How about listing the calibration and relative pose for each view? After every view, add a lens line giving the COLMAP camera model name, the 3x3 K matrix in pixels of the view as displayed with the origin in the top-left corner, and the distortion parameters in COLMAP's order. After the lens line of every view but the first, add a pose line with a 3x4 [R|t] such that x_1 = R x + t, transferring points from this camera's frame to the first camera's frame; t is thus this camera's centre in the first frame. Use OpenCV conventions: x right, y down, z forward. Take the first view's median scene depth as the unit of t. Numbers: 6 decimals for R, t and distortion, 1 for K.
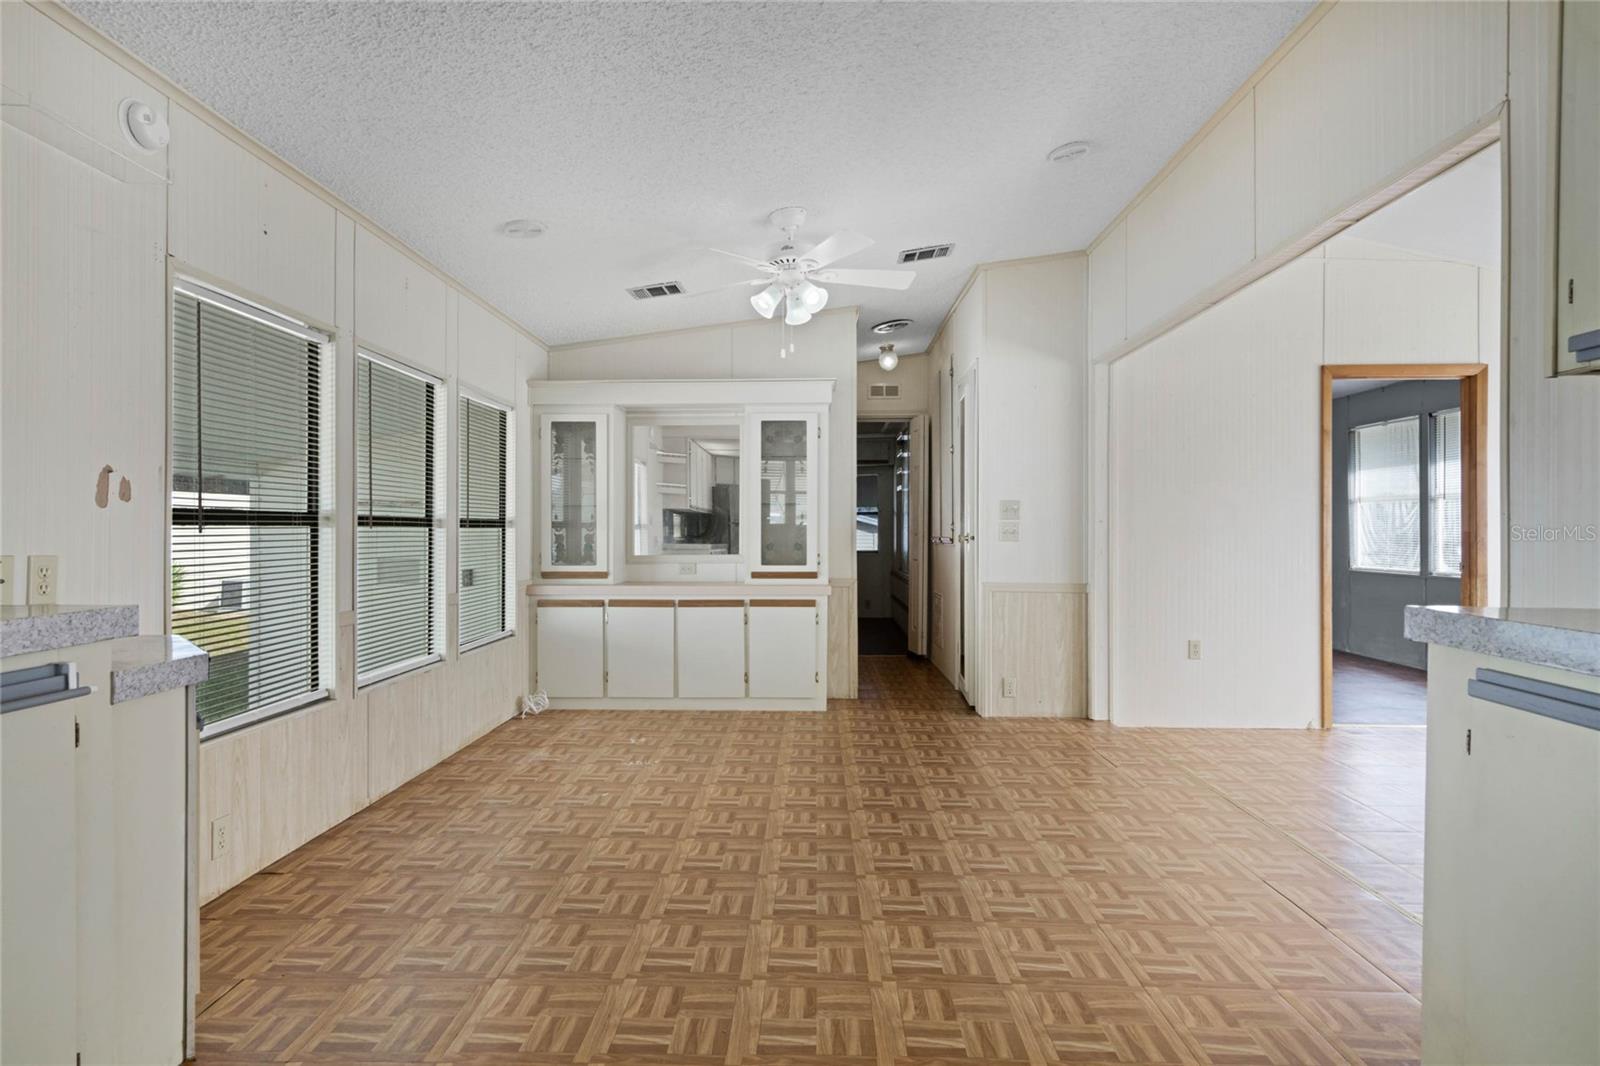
lens RADIAL K [[828.7, 0, 798.1], [0, 828.7, 530.8], [0, 0, 1]] dist [-0.002097, 0.000172]
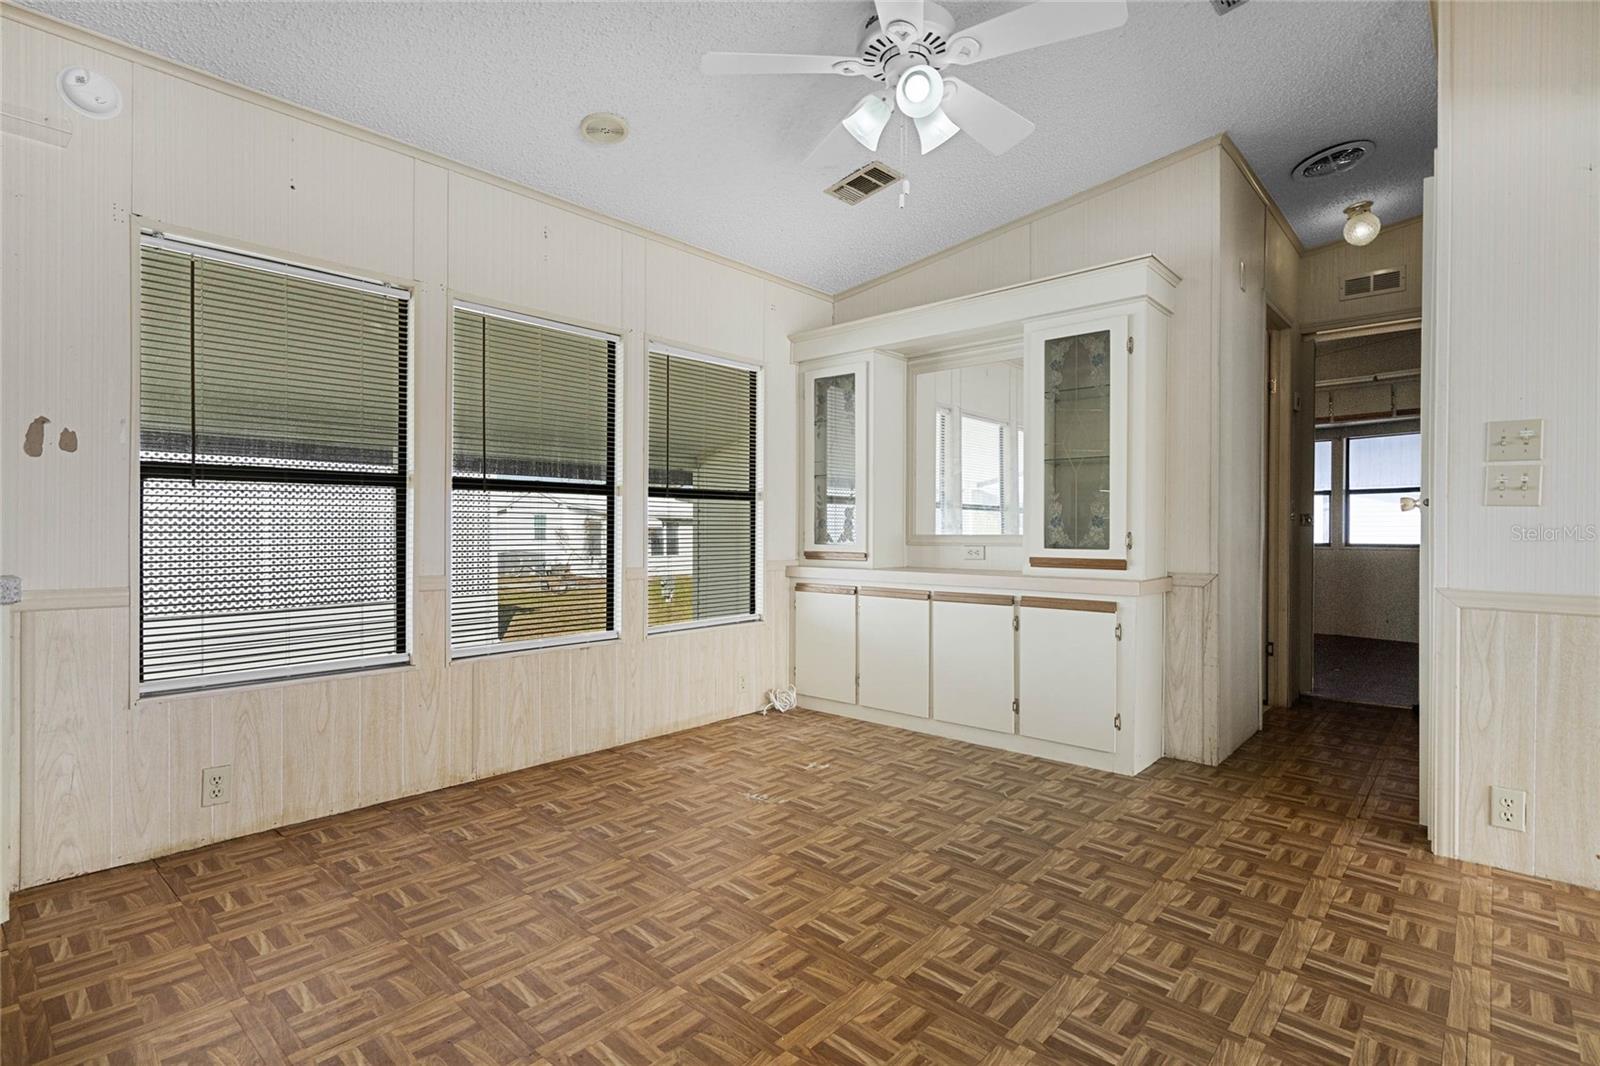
lens RADIAL K [[787.0, 0, 797.3], [0, 787.0, 532.3], [0, 0, 1]] dist [0.003090, 0.002683]
pose [[0.753492, 0.004870, -0.657439, 0.242866], [-0.002558, 0.999987, 0.004476, 0.026606], [0.657452, -0.001691, 0.753495, 0.378432]]
